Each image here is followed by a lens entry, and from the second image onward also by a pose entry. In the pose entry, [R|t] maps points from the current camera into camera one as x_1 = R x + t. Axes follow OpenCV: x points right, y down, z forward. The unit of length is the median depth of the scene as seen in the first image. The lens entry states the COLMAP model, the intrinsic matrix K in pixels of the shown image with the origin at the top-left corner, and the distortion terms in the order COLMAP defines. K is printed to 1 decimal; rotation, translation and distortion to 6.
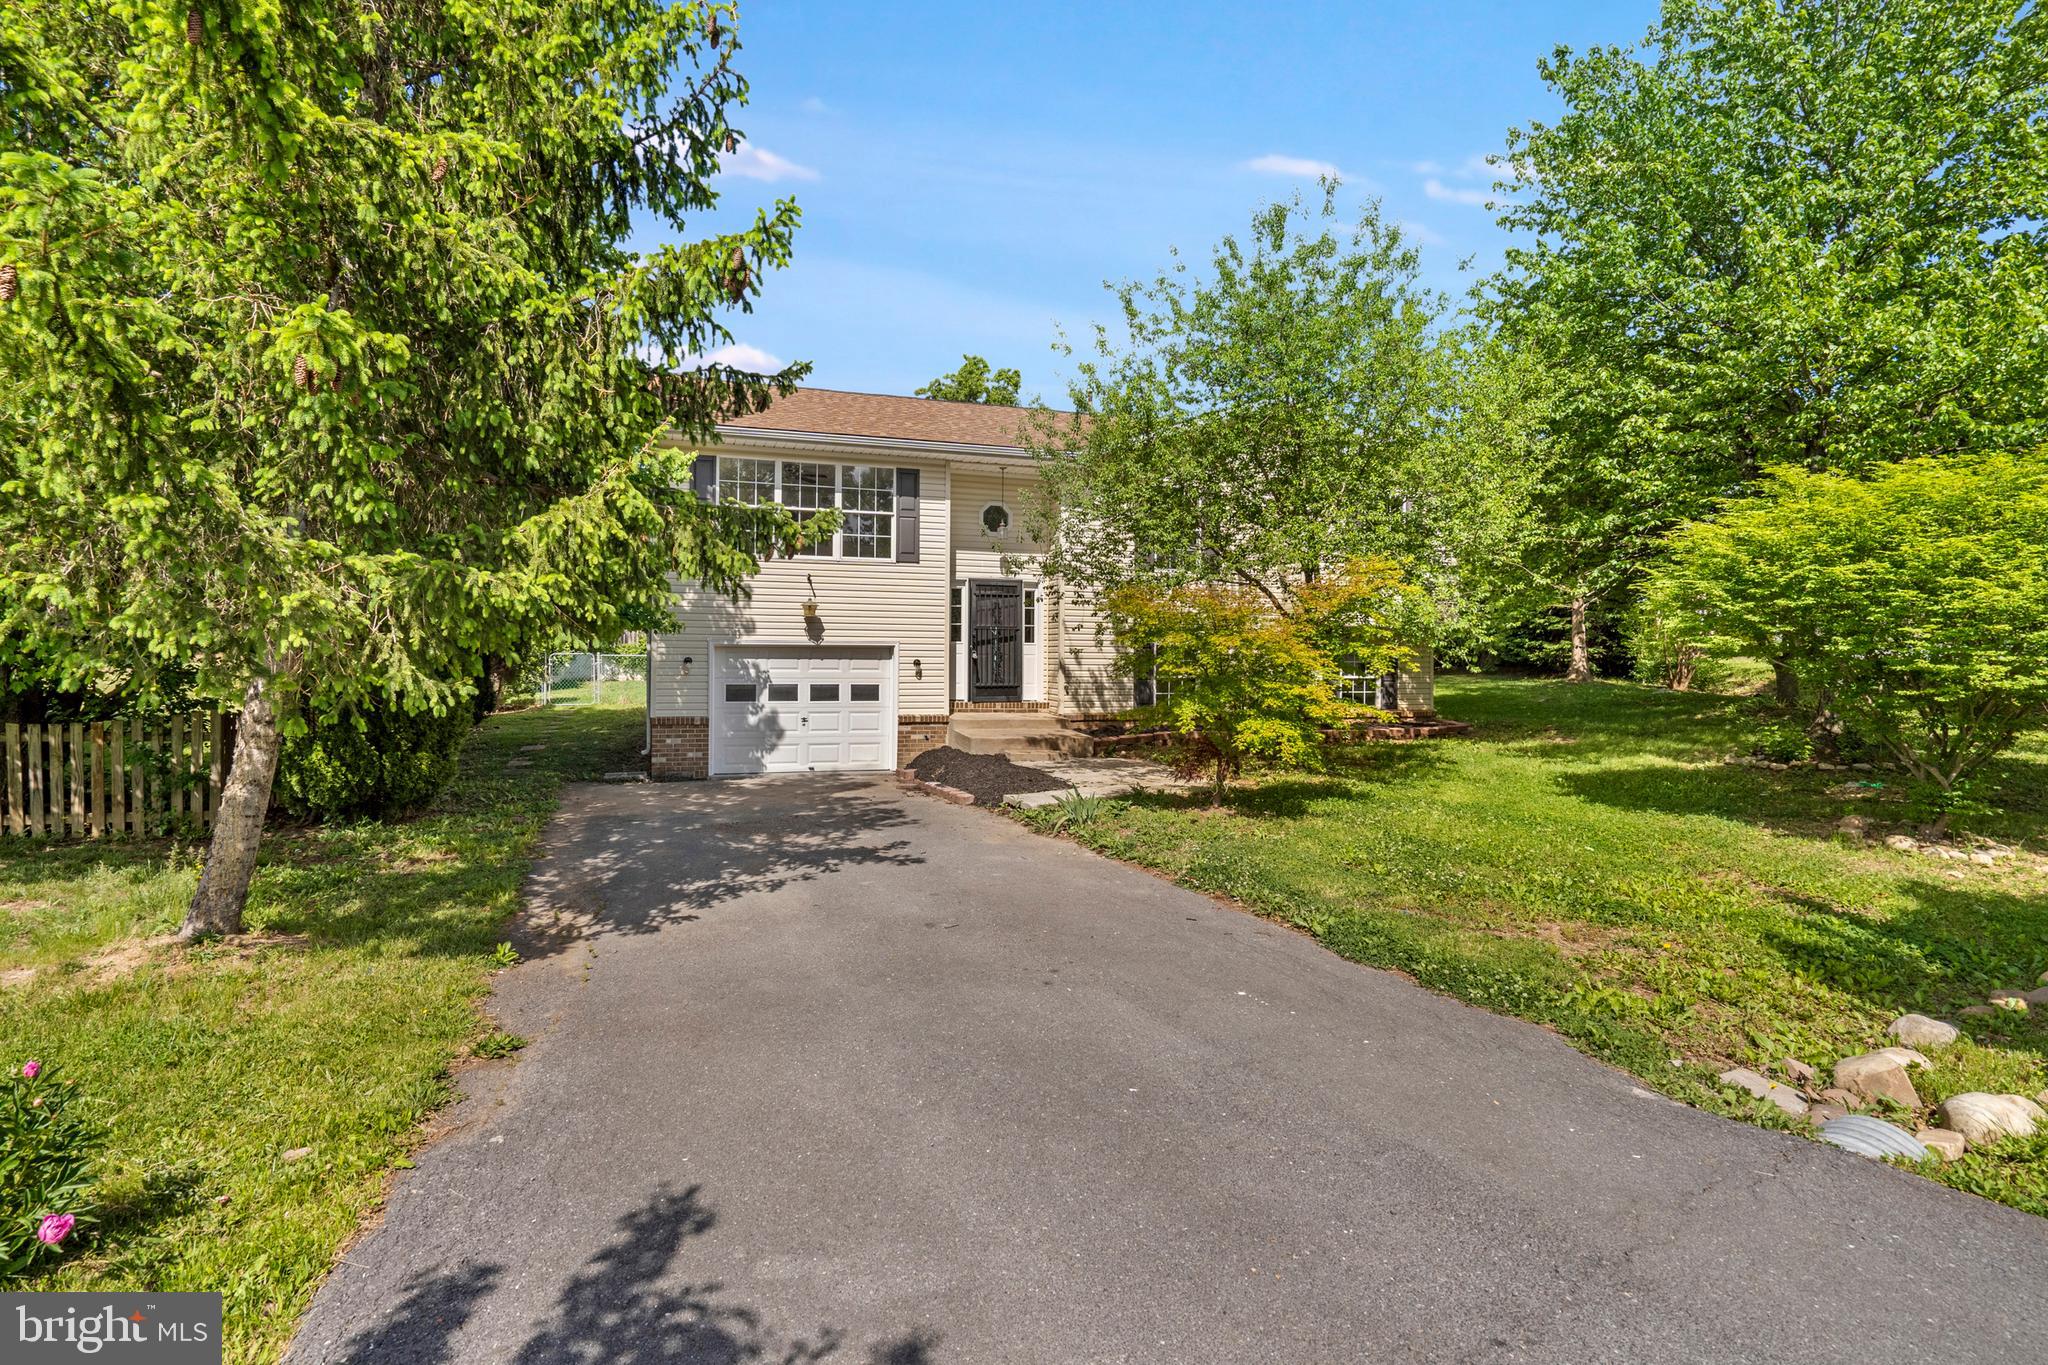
lens RADIAL K [[948.9, 0, 1008.9], [0, 948.9, 677.5], [0, 0, 1]] dist [-0.002000, 0.000094]
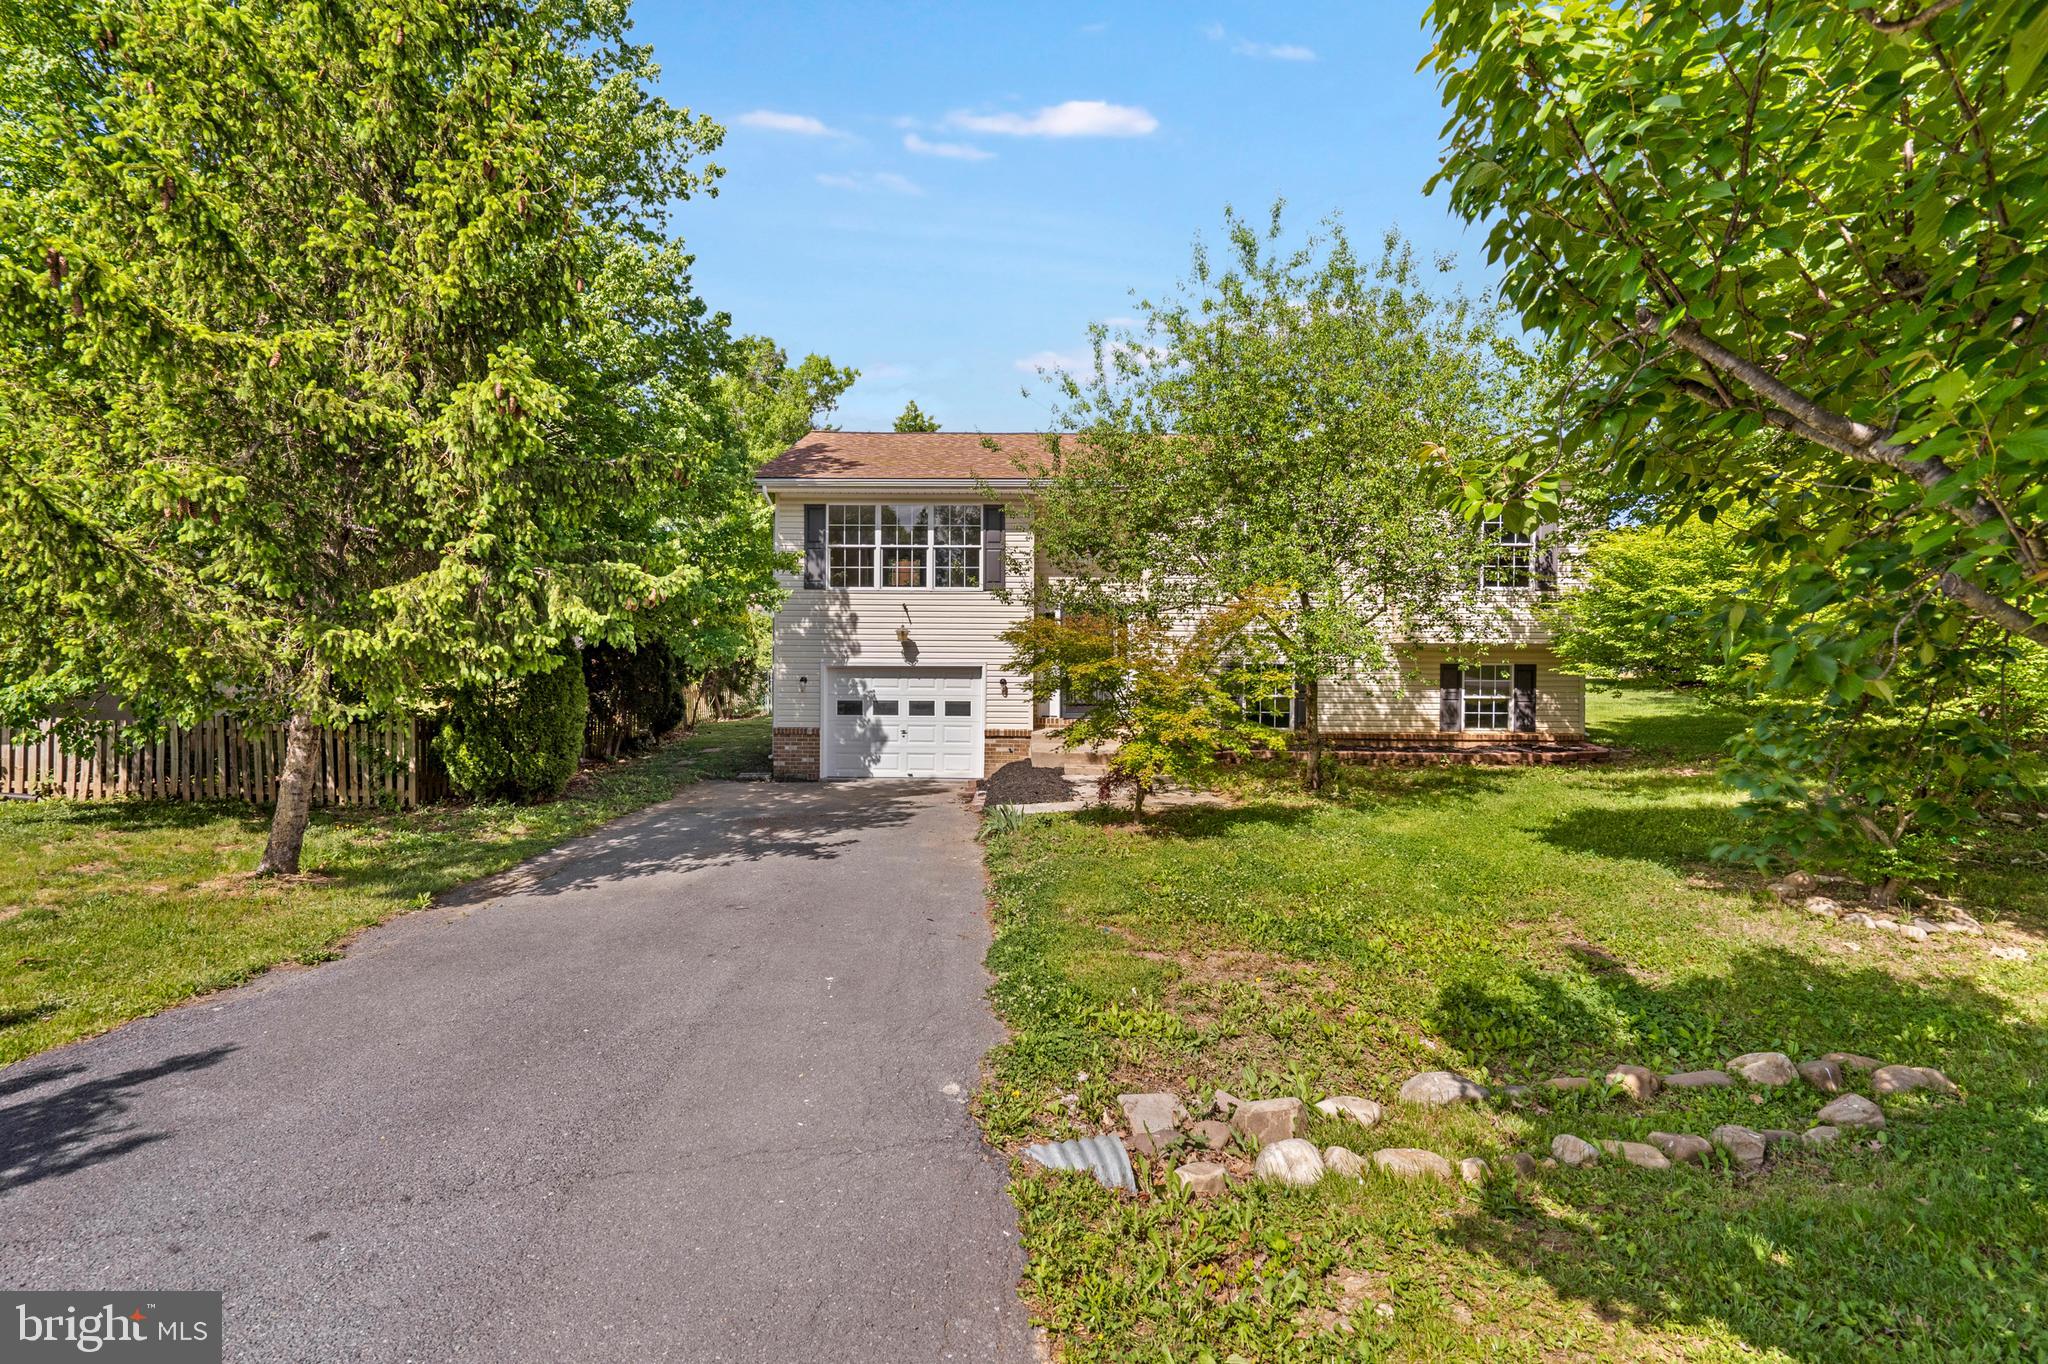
lens RADIAL K [[921.4, 0, 1024.0], [0, 921.4, 682.0], [0, 0, 1]] dist [-0.001085, 0.000678]
pose [[0.950640, 0.002836, -0.310283, 0.273933], [-0.005108, 0.999966, -0.006509, -0.008902], [0.310254, 0.007773, 0.950622, -0.003066]]
